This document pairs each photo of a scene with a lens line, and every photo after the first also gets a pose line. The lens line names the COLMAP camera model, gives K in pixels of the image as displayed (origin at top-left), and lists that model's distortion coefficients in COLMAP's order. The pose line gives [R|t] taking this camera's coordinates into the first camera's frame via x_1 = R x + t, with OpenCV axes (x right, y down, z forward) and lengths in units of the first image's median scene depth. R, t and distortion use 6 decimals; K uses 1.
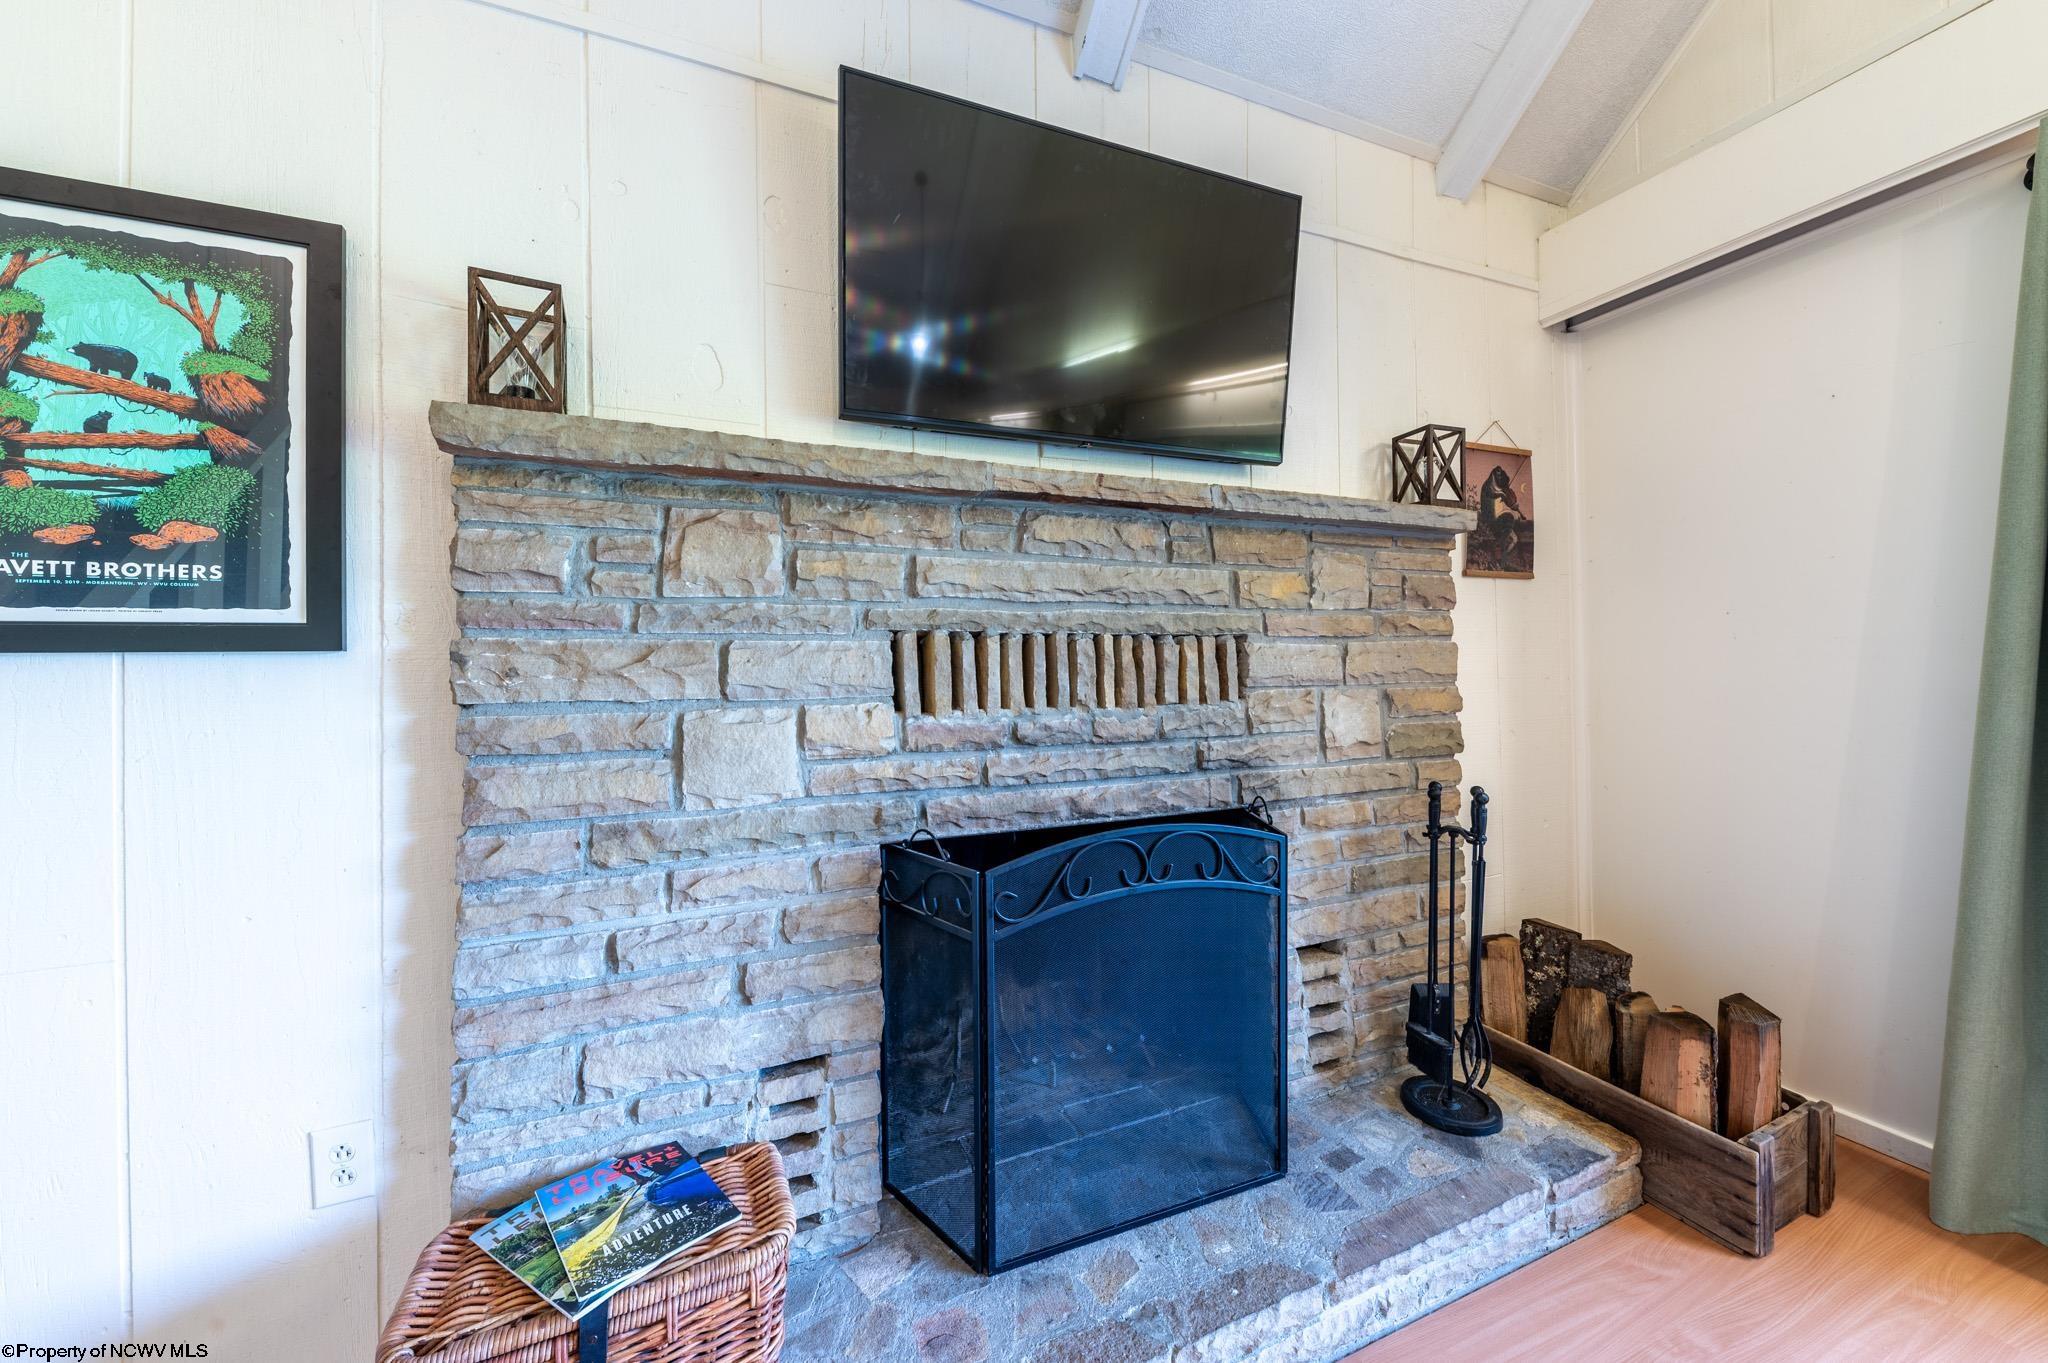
lens RADIAL K [[753.9, 0, 1024.7], [0, 753.9, 646.0], [0, 0, 1]] dist [0.000309, 0.000061]
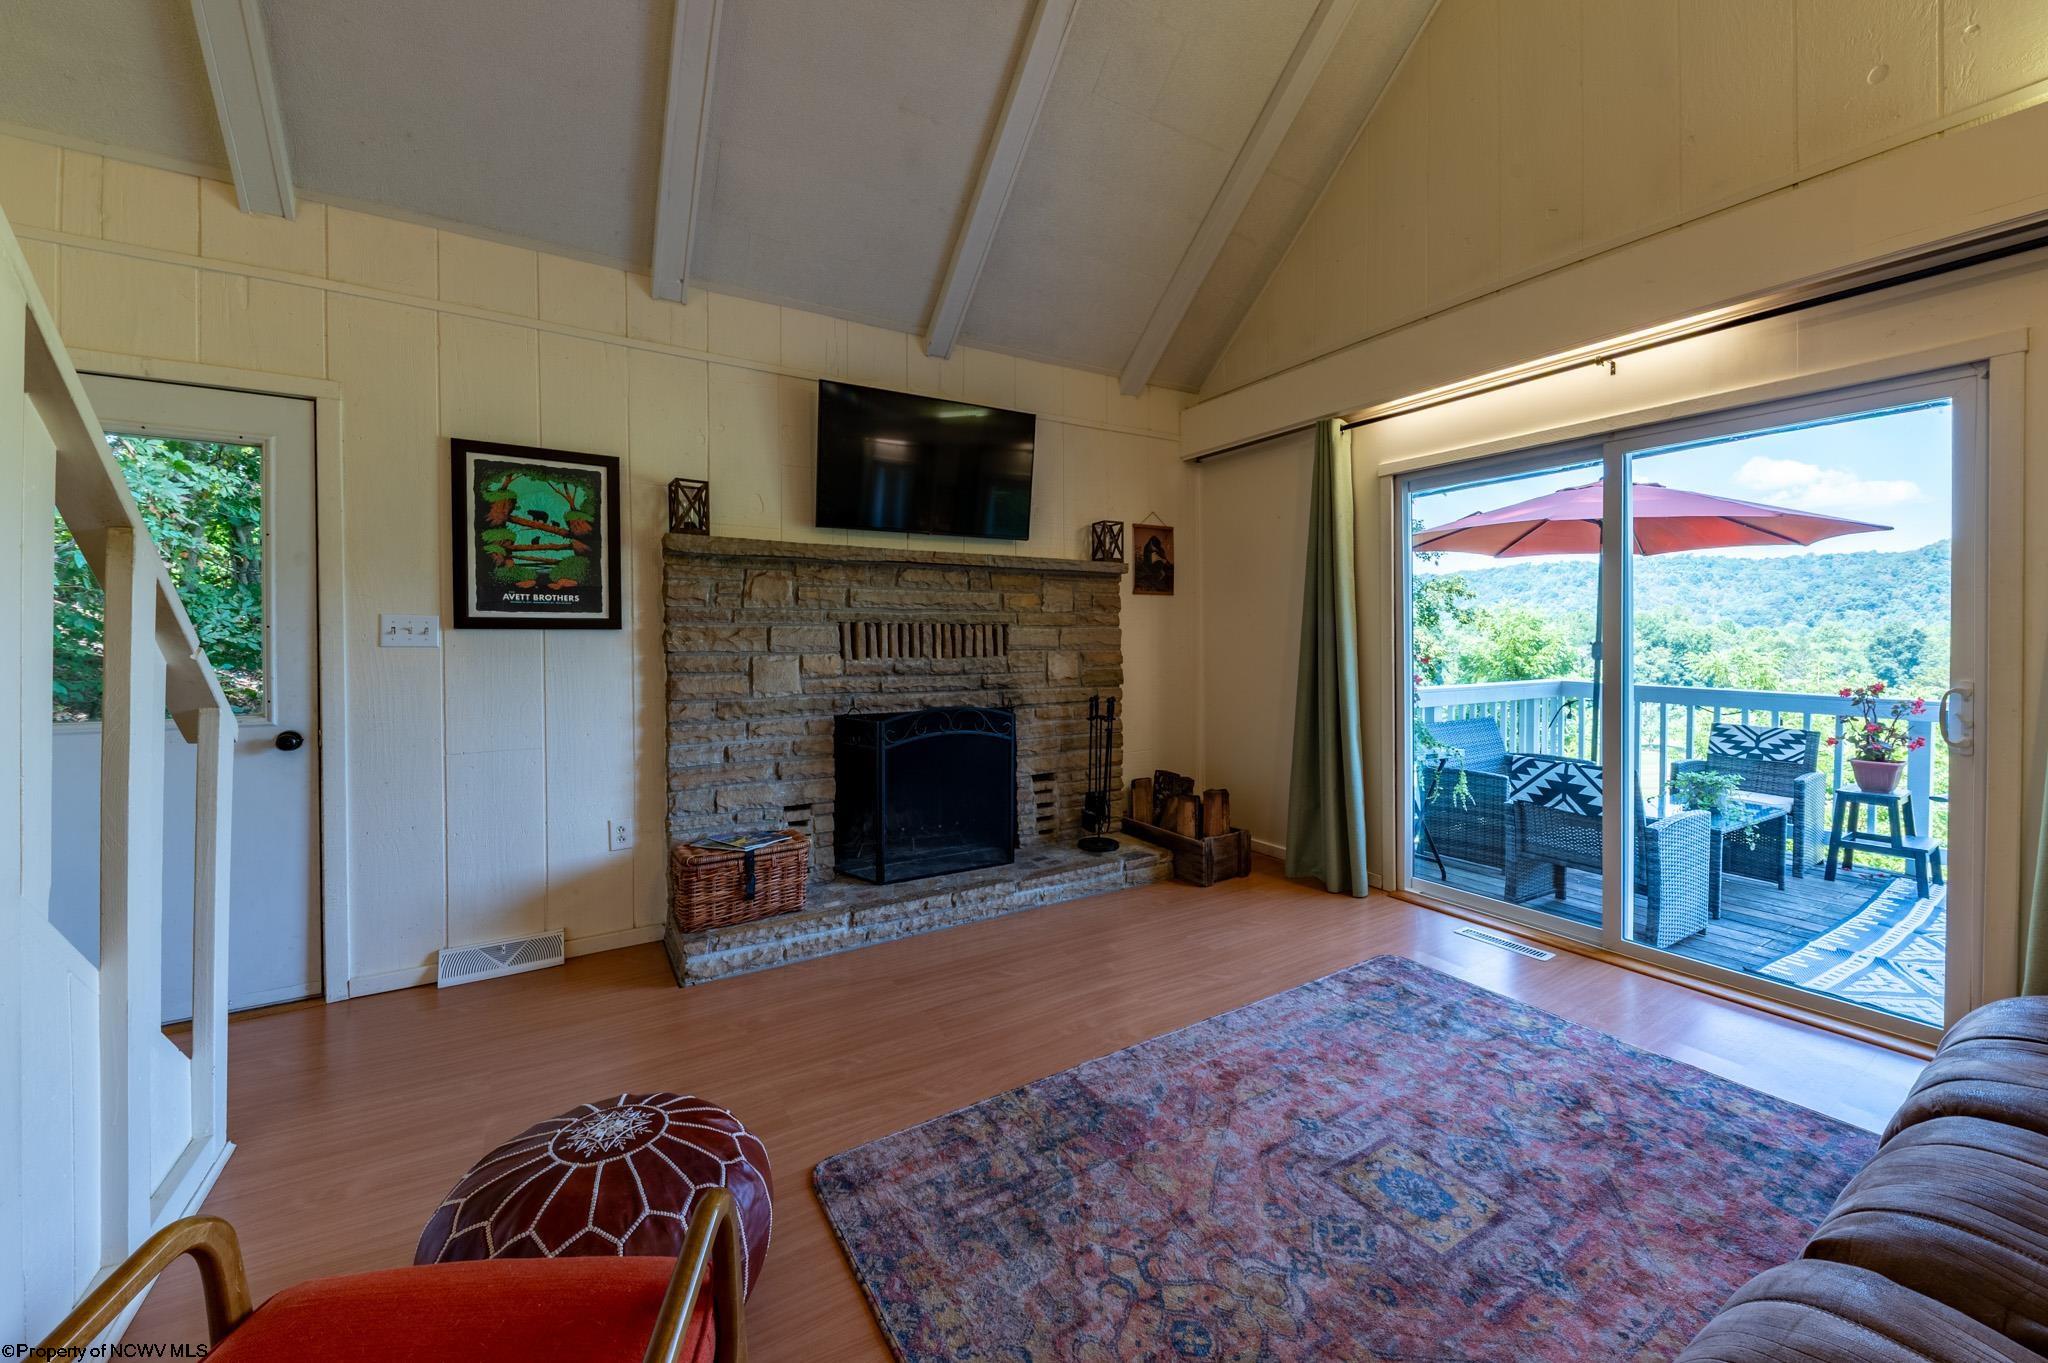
lens RADIAL K [[753.9, 0, 1024.7], [0, 753.9, 646.0], [0, 0, 1]] dist [0.000309, 0.000061]
pose [[0.987414, 0.008498, 0.157929, 0.015978], [-0.014026, 0.999326, 0.033918, -0.032859], [-0.157534, -0.035706, 0.986868, -1.305723]]
